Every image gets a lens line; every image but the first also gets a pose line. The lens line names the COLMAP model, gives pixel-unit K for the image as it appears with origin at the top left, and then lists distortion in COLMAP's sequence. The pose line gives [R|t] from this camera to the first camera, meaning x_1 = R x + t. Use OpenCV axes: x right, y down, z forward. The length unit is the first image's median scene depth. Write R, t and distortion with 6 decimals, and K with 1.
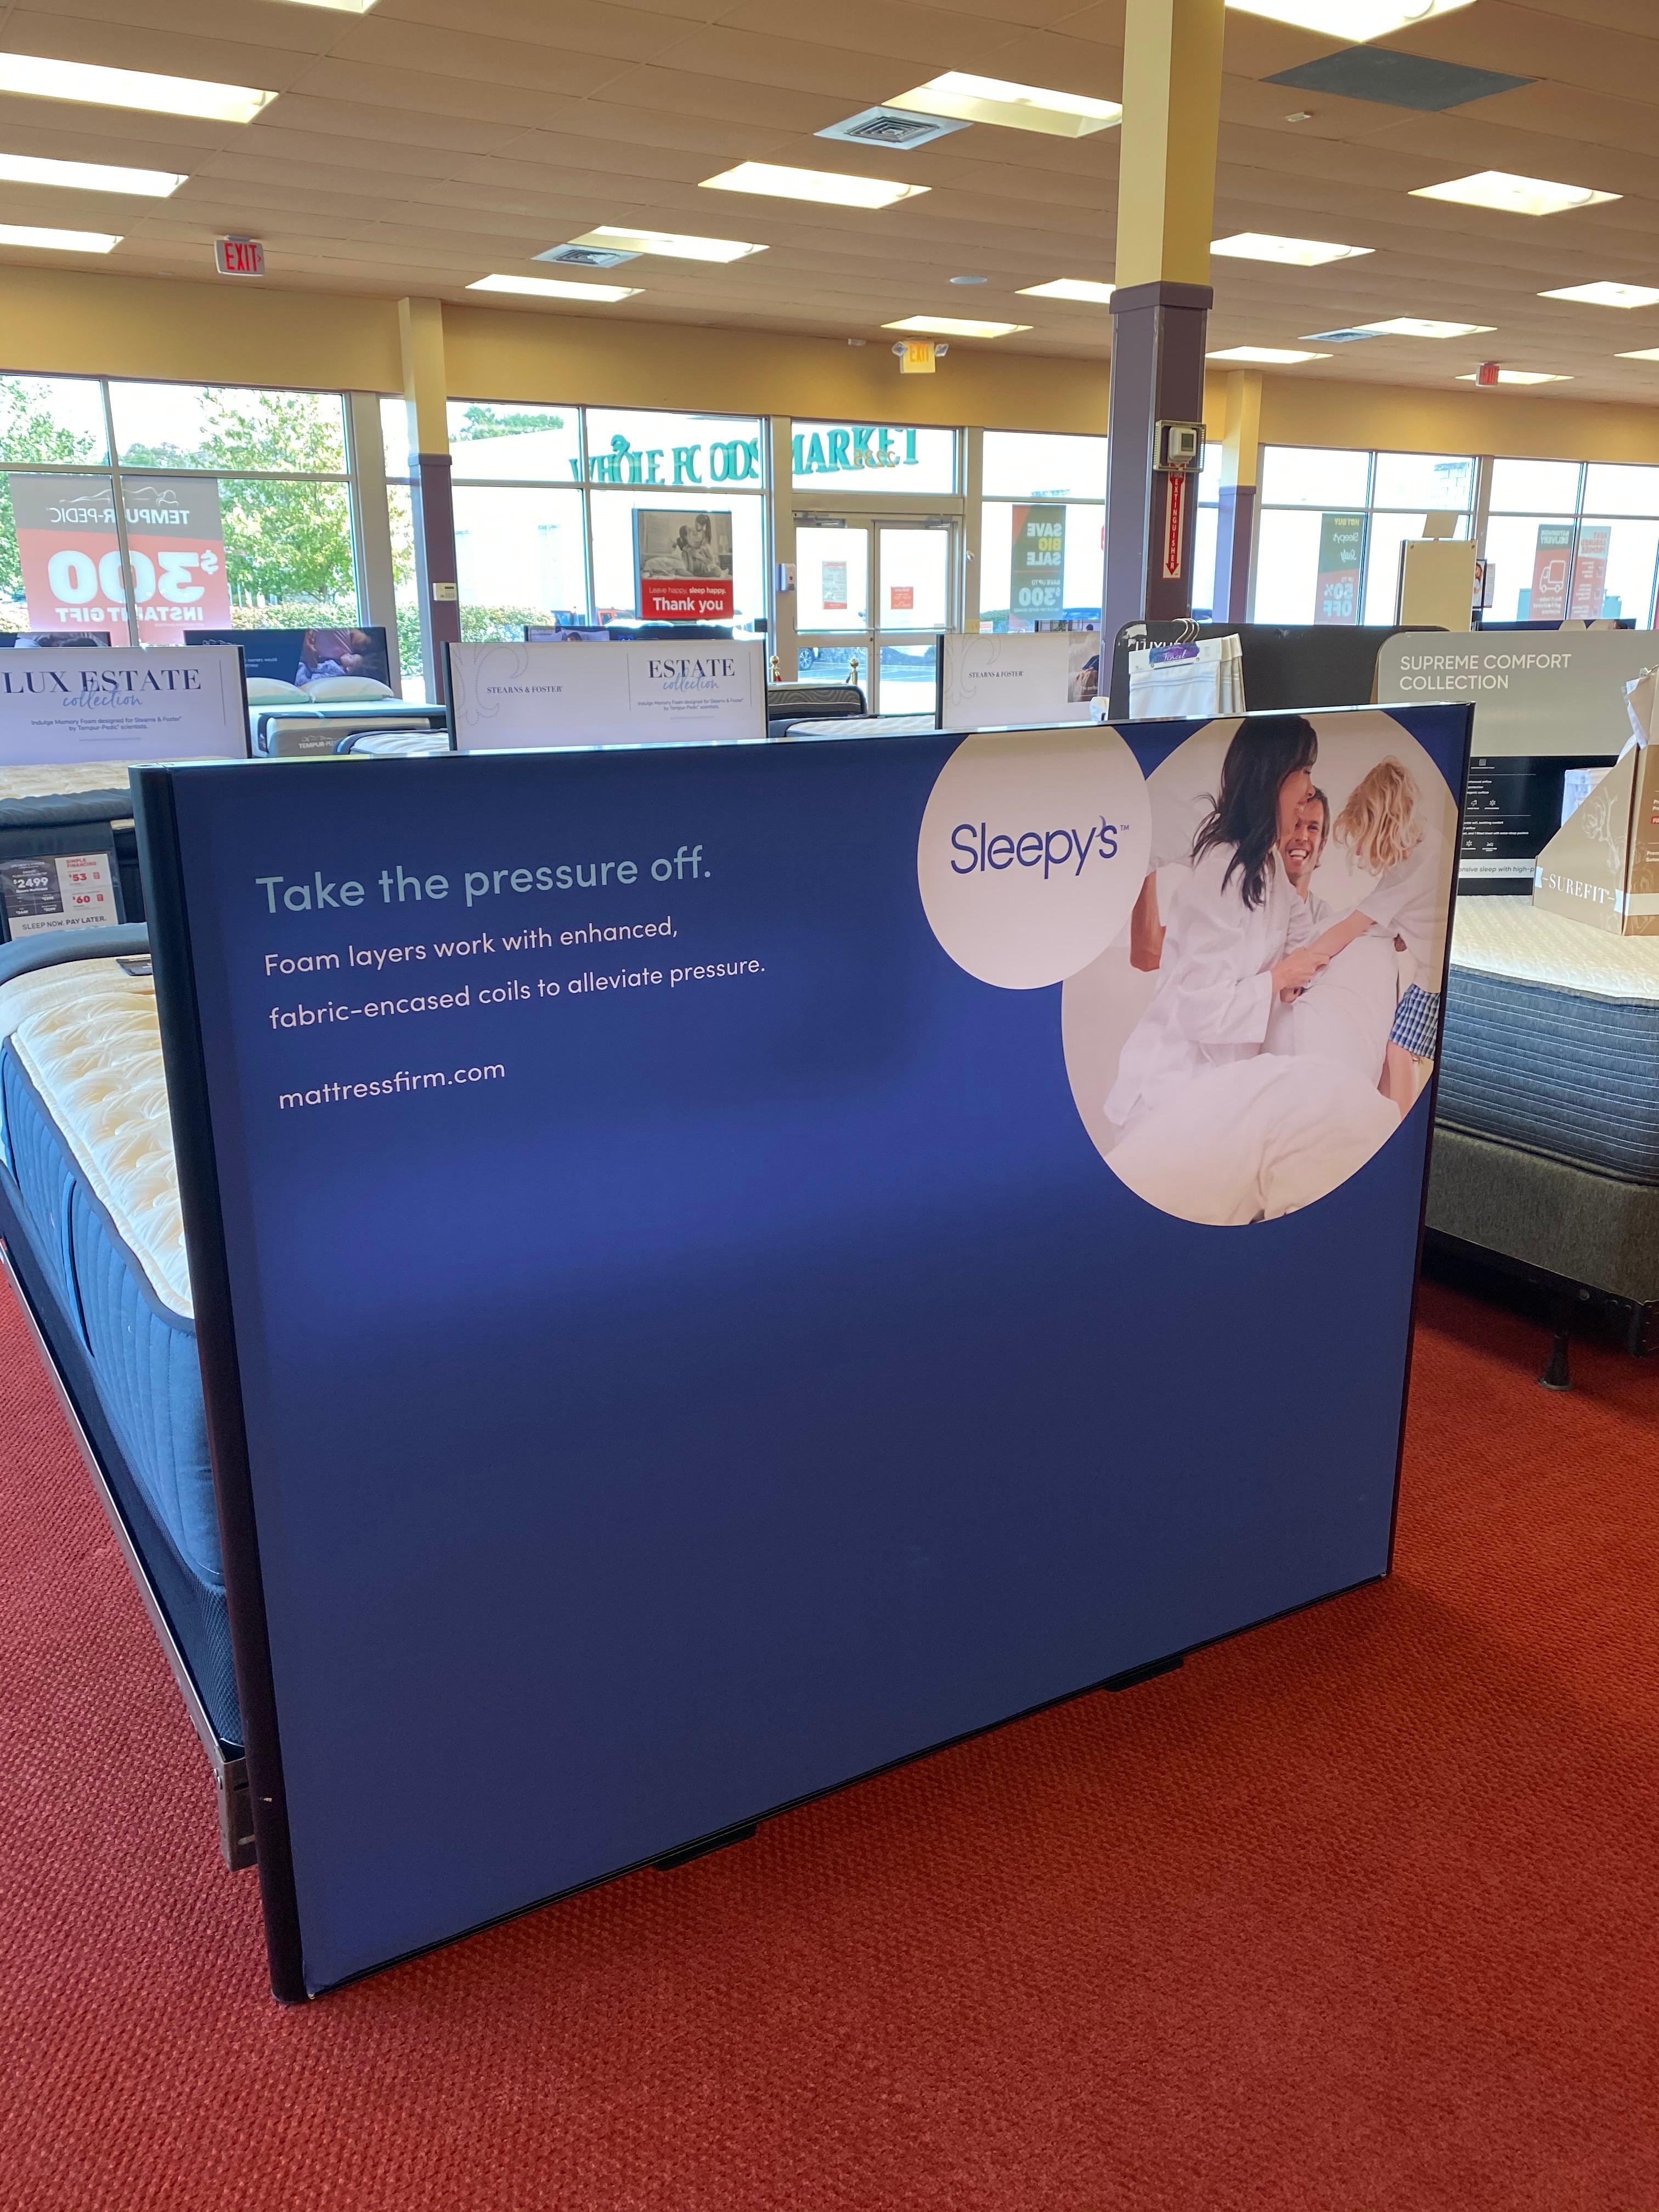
lens RADIAL K [[1713.4, 0, 809.9], [0, 1713.4, 1113.2], [0, 0, 1]] dist [0.013962, -0.007296]
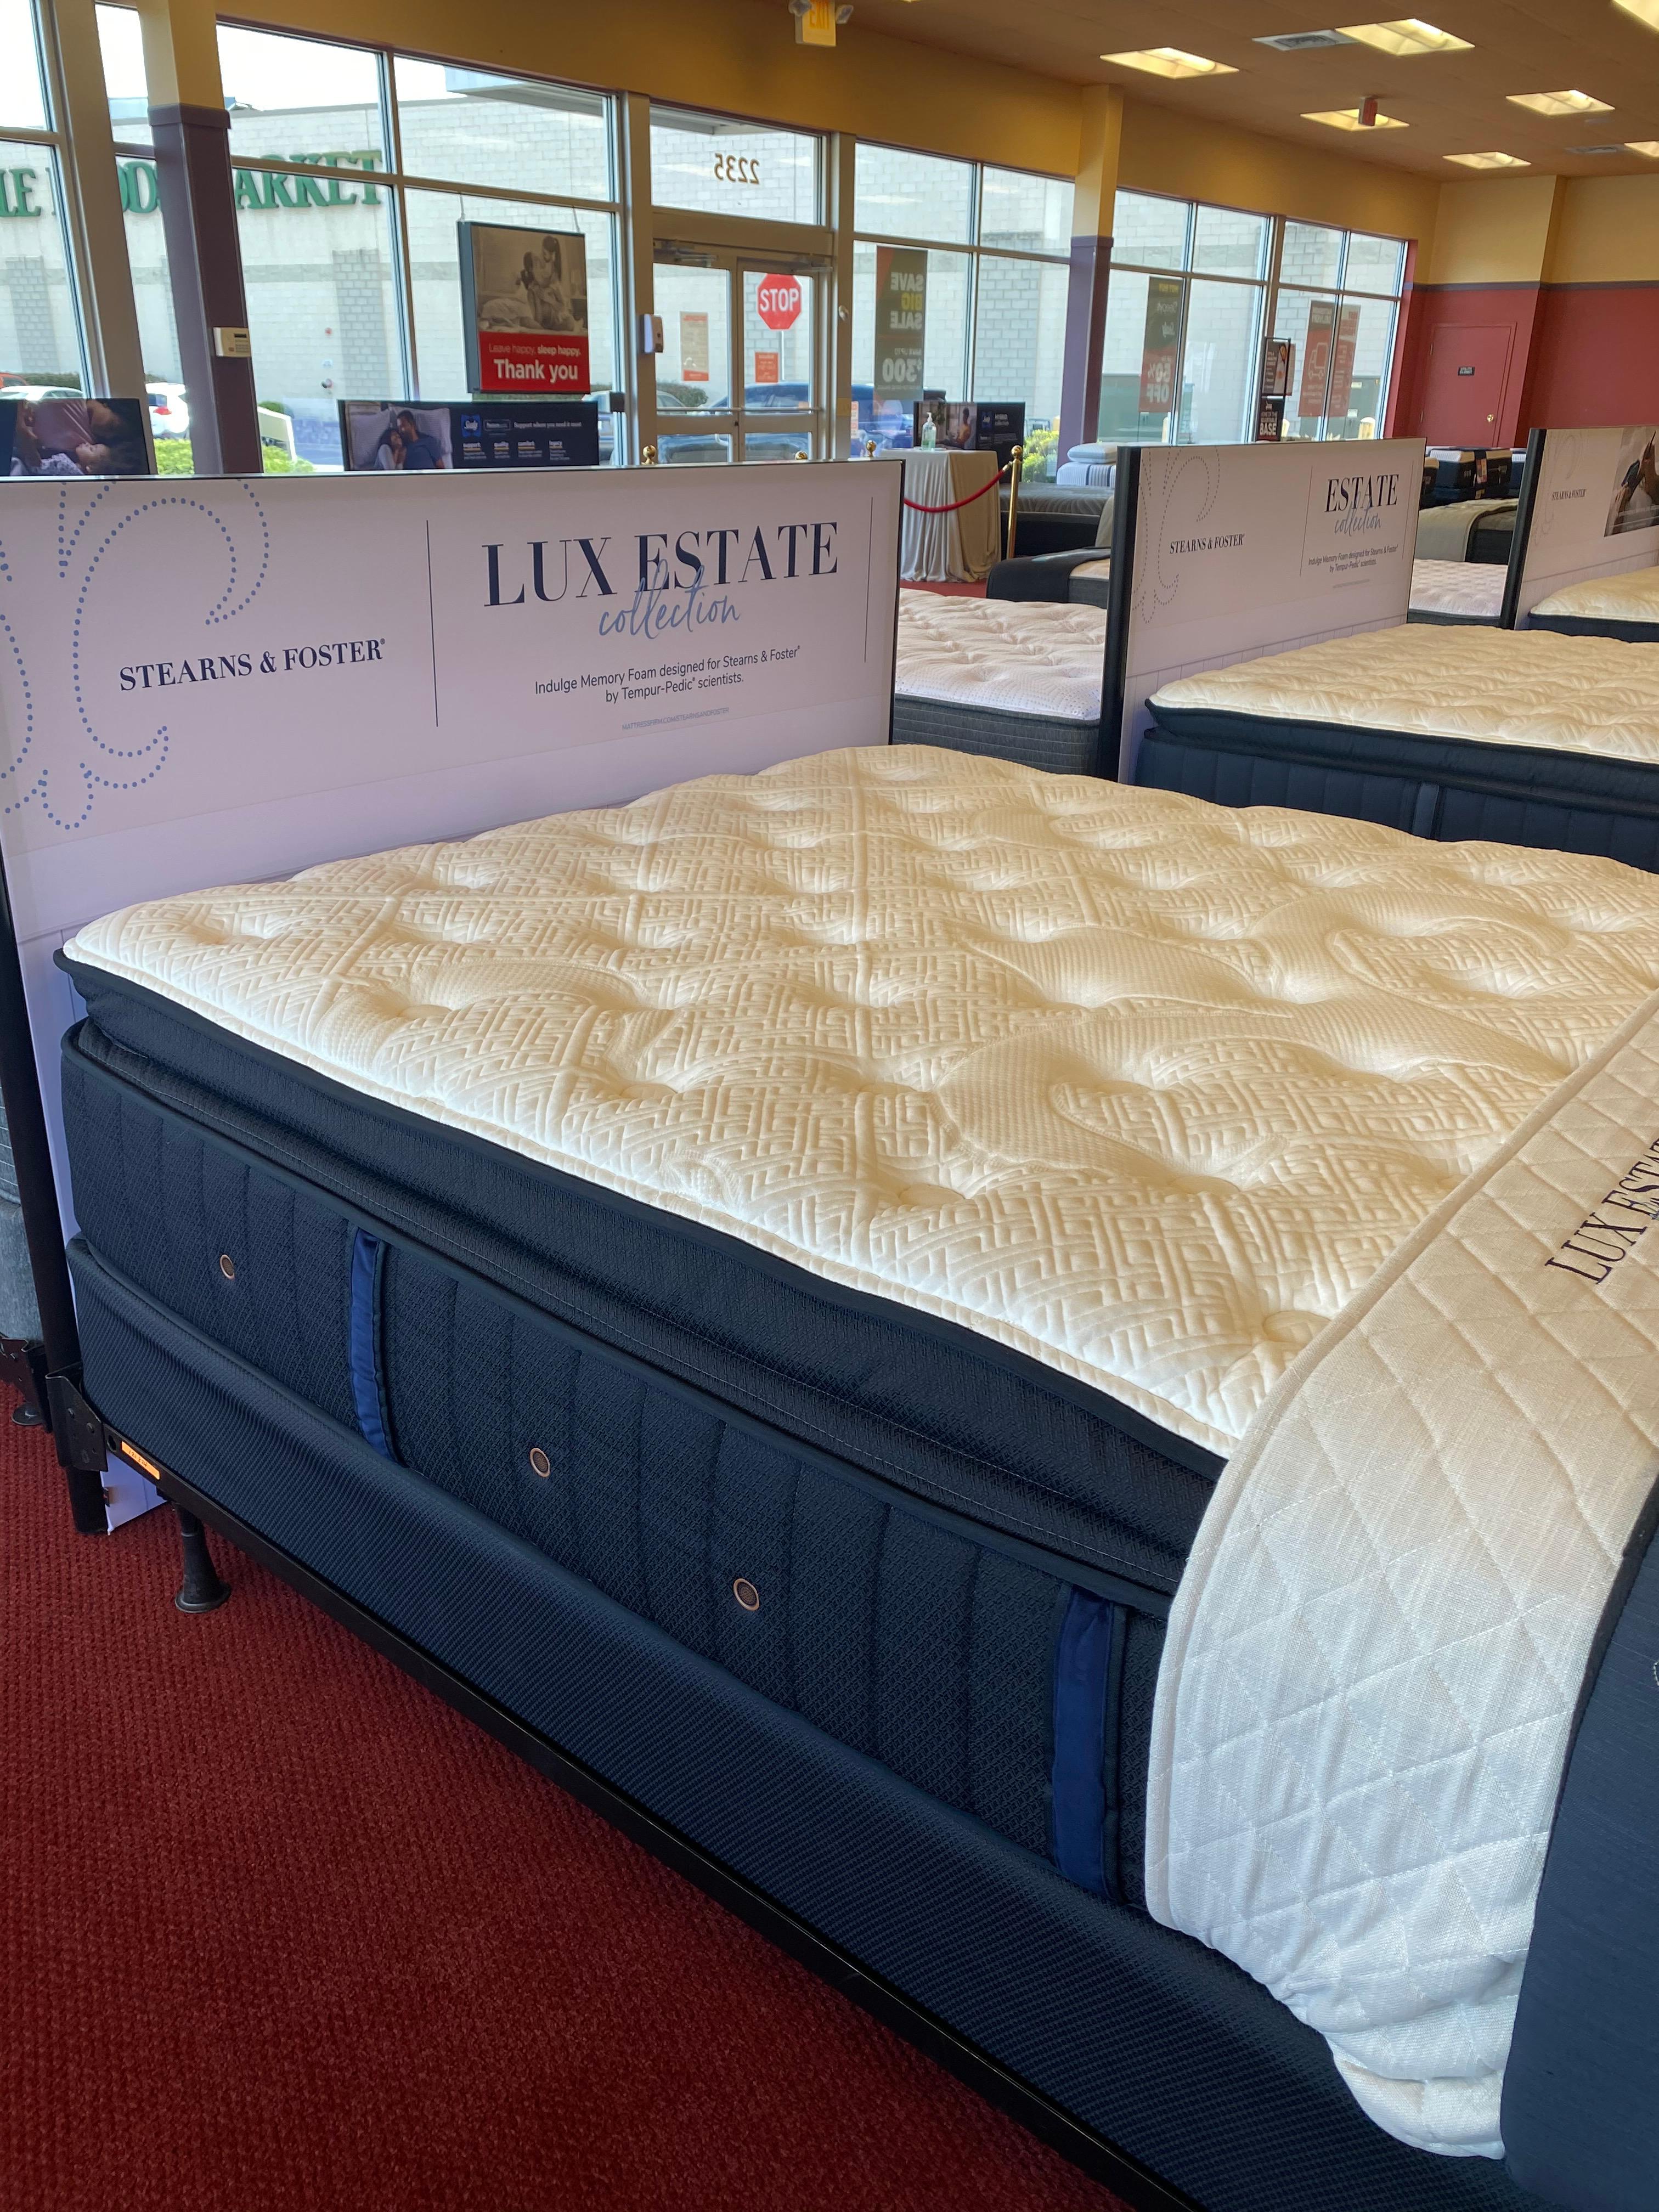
lens RADIAL K [[1713.4, 0, 847.0], [0, 1713.4, 1094.1], [0, 0, 1]] dist [0.013962, -0.007296]
pose [[0.932800, -0.121258, 0.339381, -0.224426], [0.084873, 0.989123, 0.120131, -0.078540], [-0.350257, -0.083254, 0.932946, 0.278322]]
